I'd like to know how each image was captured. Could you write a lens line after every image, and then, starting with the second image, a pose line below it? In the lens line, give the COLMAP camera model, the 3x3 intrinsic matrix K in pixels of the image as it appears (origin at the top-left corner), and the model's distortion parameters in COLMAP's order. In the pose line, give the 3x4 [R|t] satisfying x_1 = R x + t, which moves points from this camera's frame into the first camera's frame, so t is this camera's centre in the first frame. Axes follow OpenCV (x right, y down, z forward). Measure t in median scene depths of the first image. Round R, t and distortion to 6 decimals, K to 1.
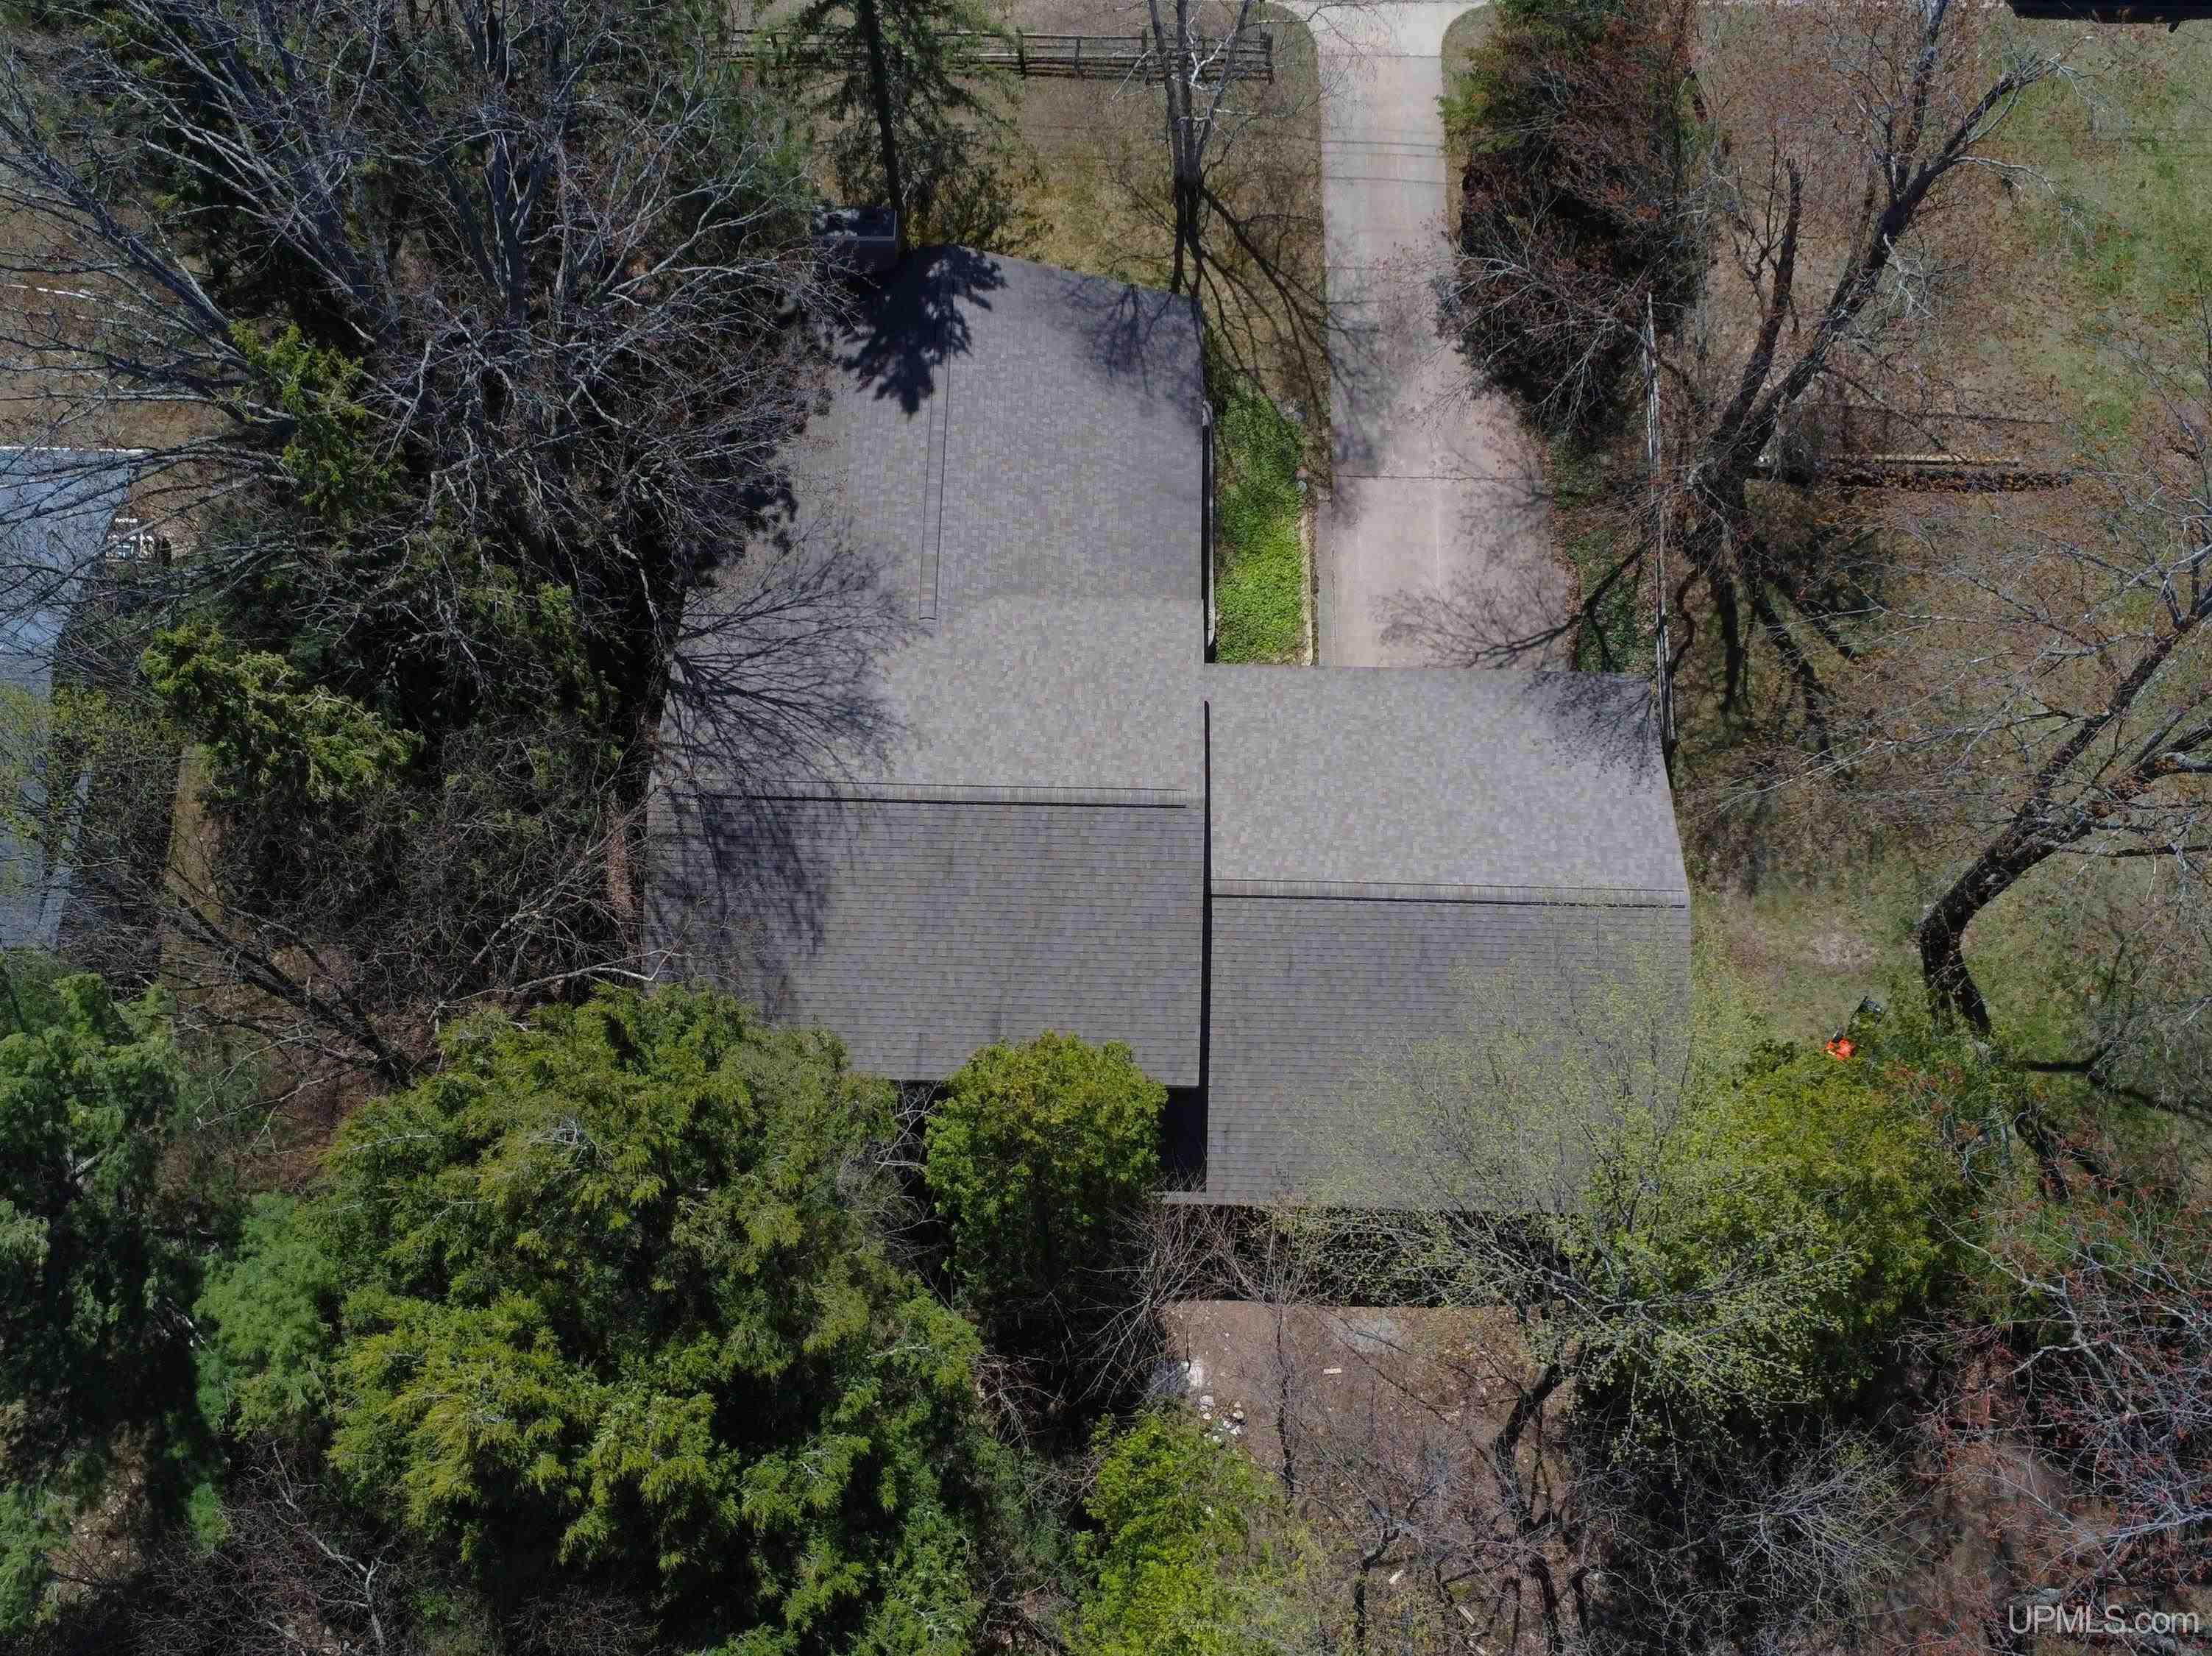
lens RADIAL K [[2171.9, 0, 1171.3], [0, 2171.9, 837.5], [0, 0, 1]] dist [-0.010400, -0.003539]
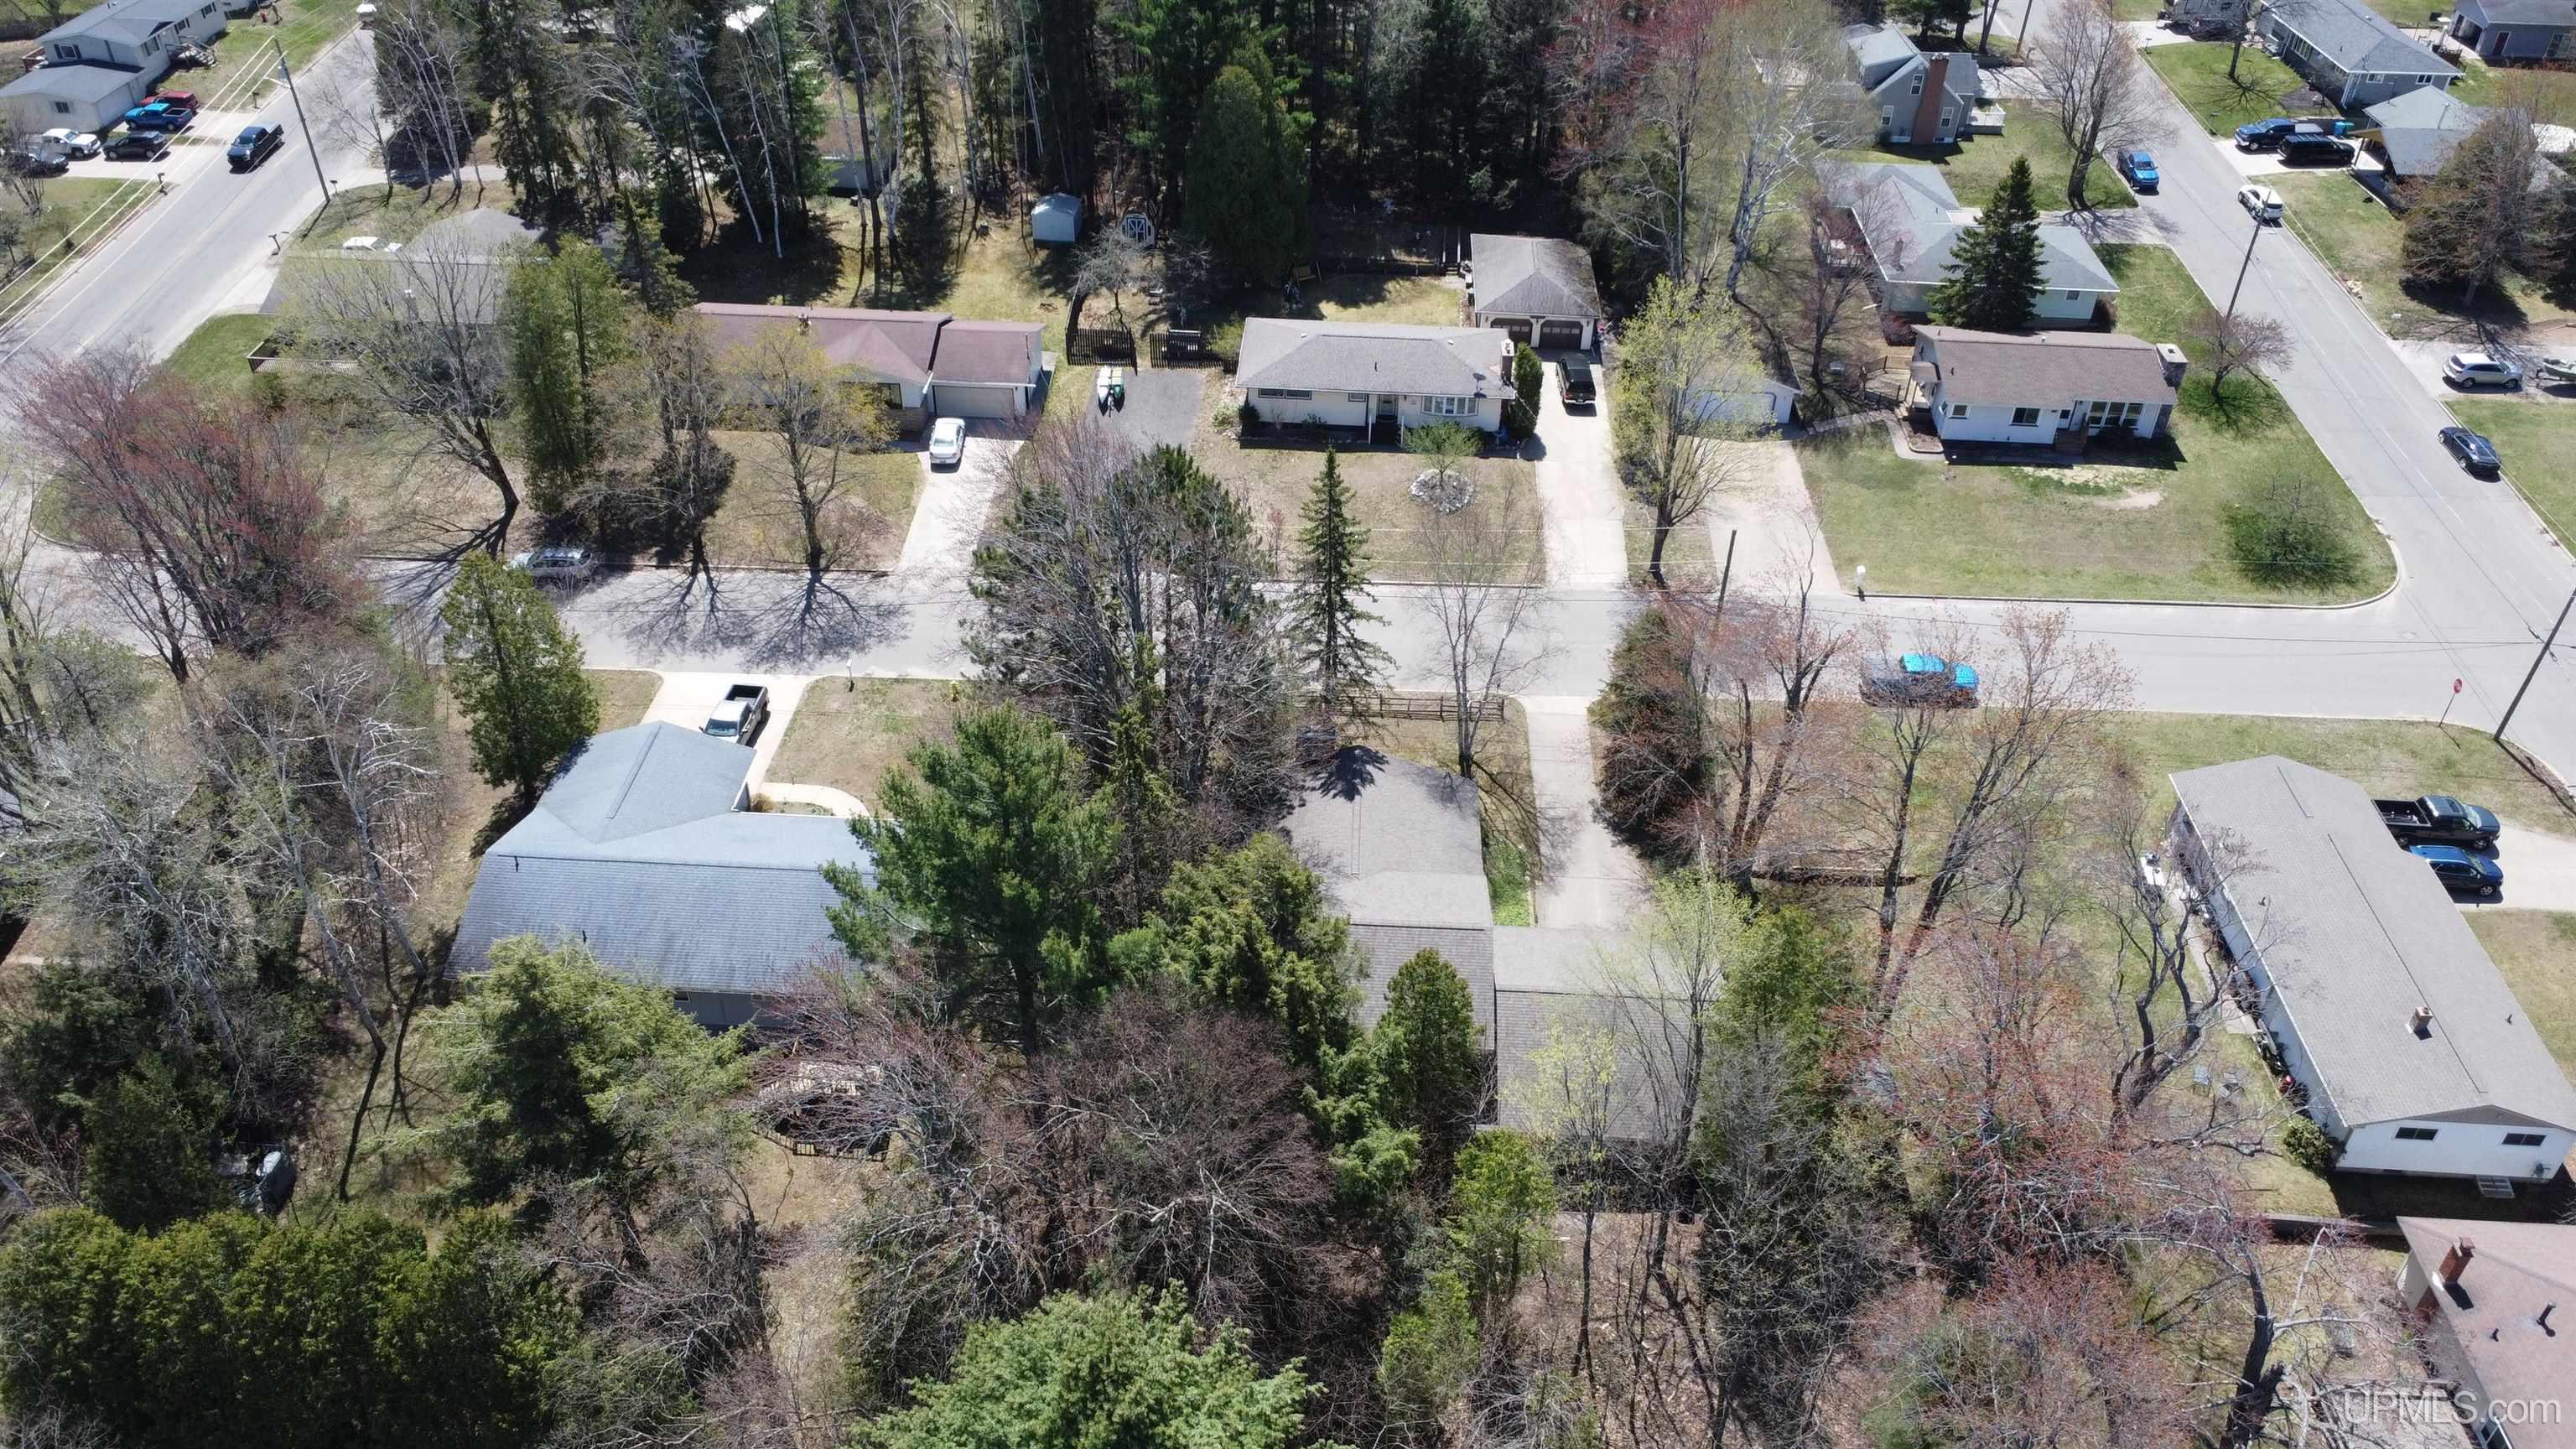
lens RADIAL K [[1825.5, 0, 1288.0], [0, 1825.5, 724.5], [0, 0, 1]] dist [0.000757, -0.000700]
pose [[0.998944, 0.012507, -0.044217, -0.097935], [-0.033586, 0.855444, -0.516805, 0.657298], [0.031362, 0.517744, 0.854961, -0.567043]]
